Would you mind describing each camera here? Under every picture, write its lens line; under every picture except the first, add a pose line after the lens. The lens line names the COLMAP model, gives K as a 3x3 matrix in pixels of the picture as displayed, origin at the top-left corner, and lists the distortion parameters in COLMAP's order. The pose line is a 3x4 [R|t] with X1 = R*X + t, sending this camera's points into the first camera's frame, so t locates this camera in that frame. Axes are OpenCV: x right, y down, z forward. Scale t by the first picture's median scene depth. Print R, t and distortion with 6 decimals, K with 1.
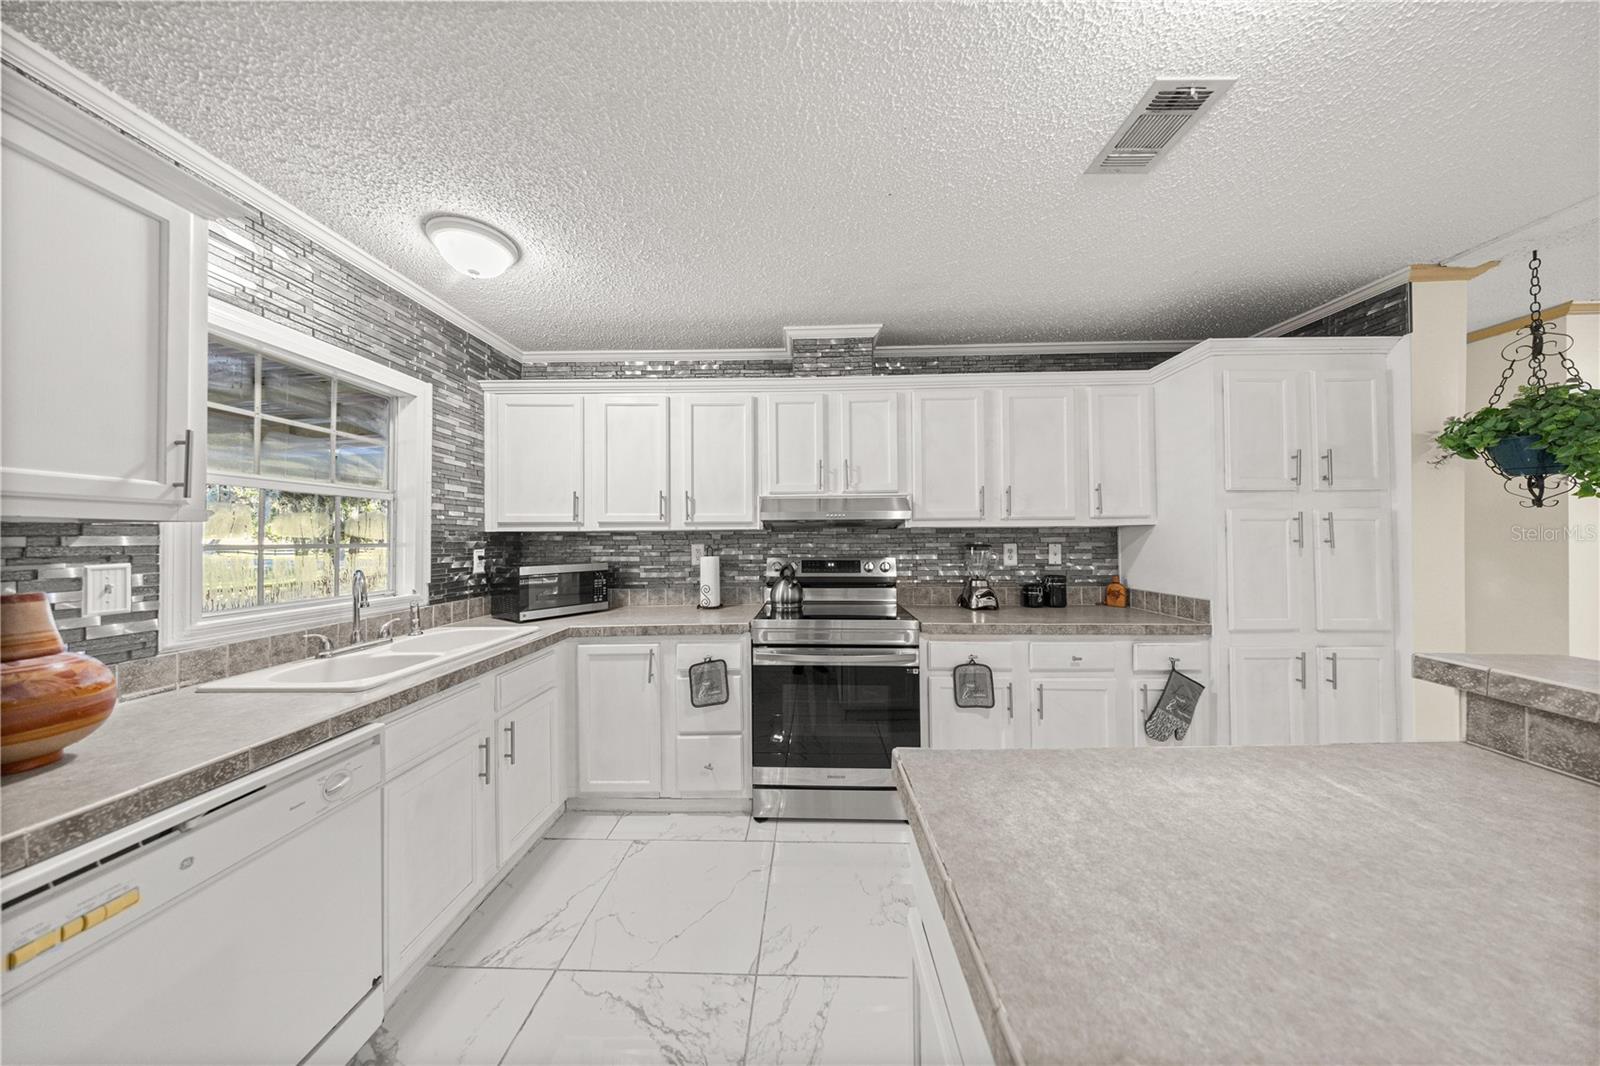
lens RADIAL K [[473.6, 0, 800.2], [0, 473.6, 528.8], [0, 0, 1]] dist [0.000139, -0.000214]
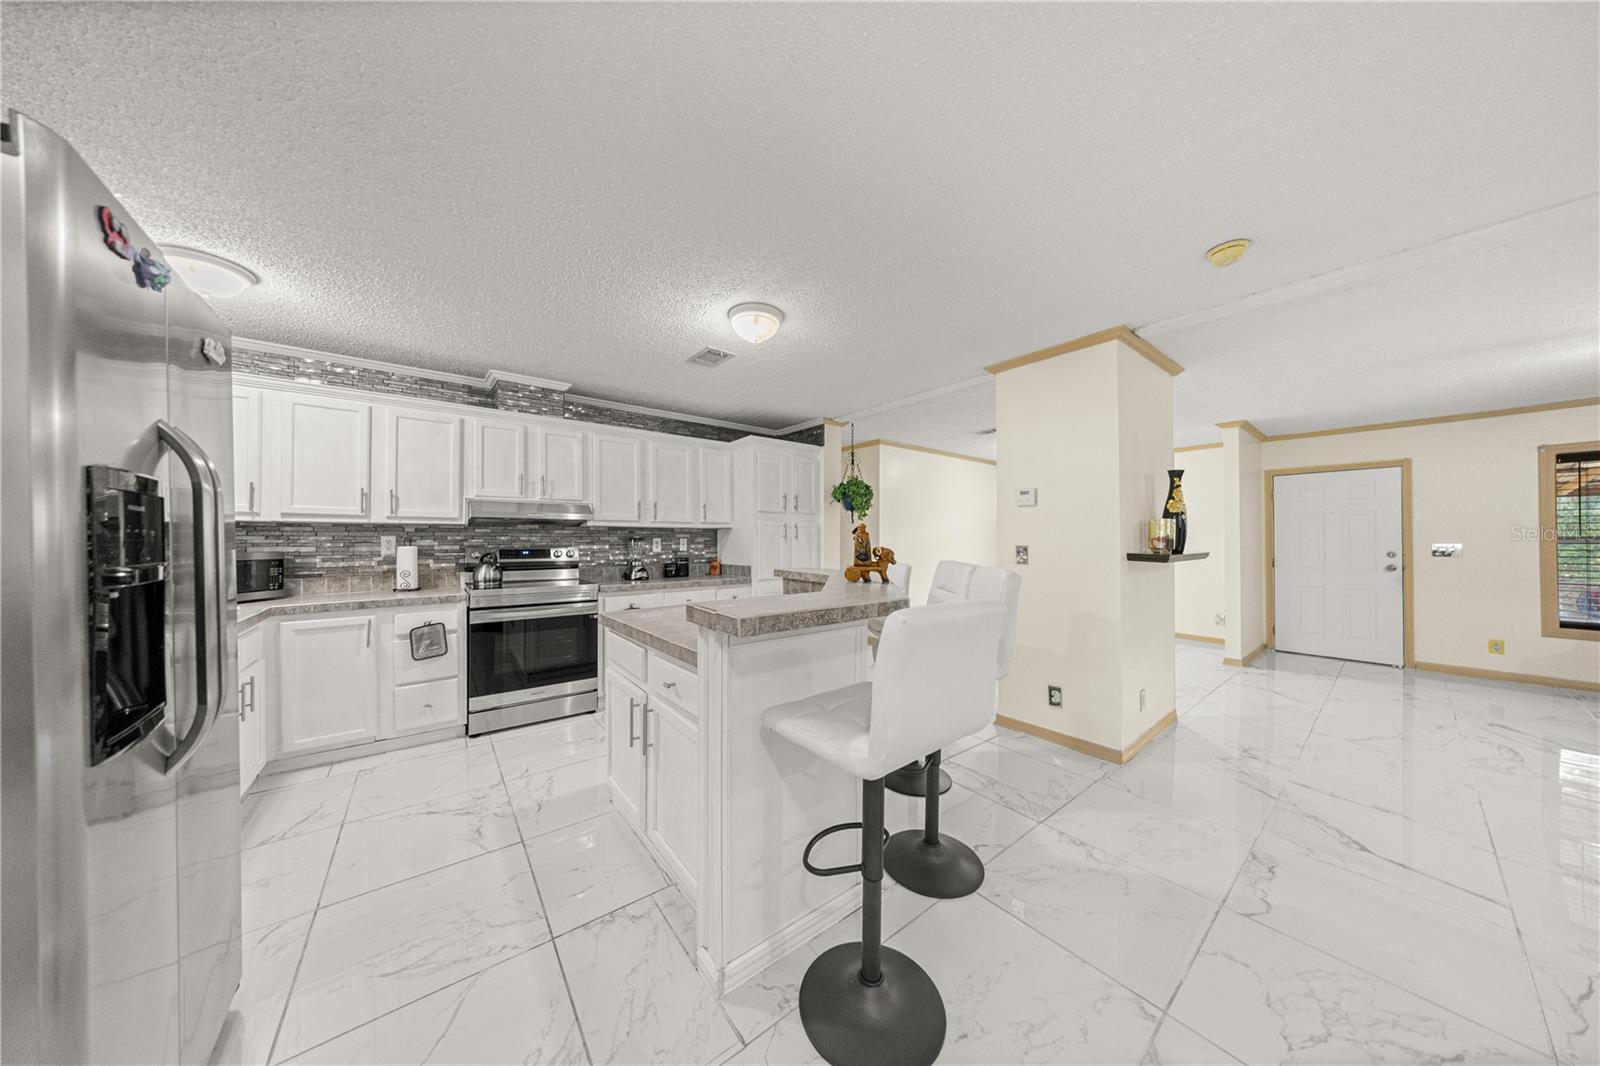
lens RADIAL K [[473.6, 0, 798.0], [0, 473.6, 543.2], [0, 0, 1]] dist [0.000139, -0.000214]
pose [[0.775155, 0.003257, 0.631763, -0.199829], [-0.016819, 0.999739, 0.015483, 0.018194], [-0.631547, -0.022627, 0.775007, -0.554172]]
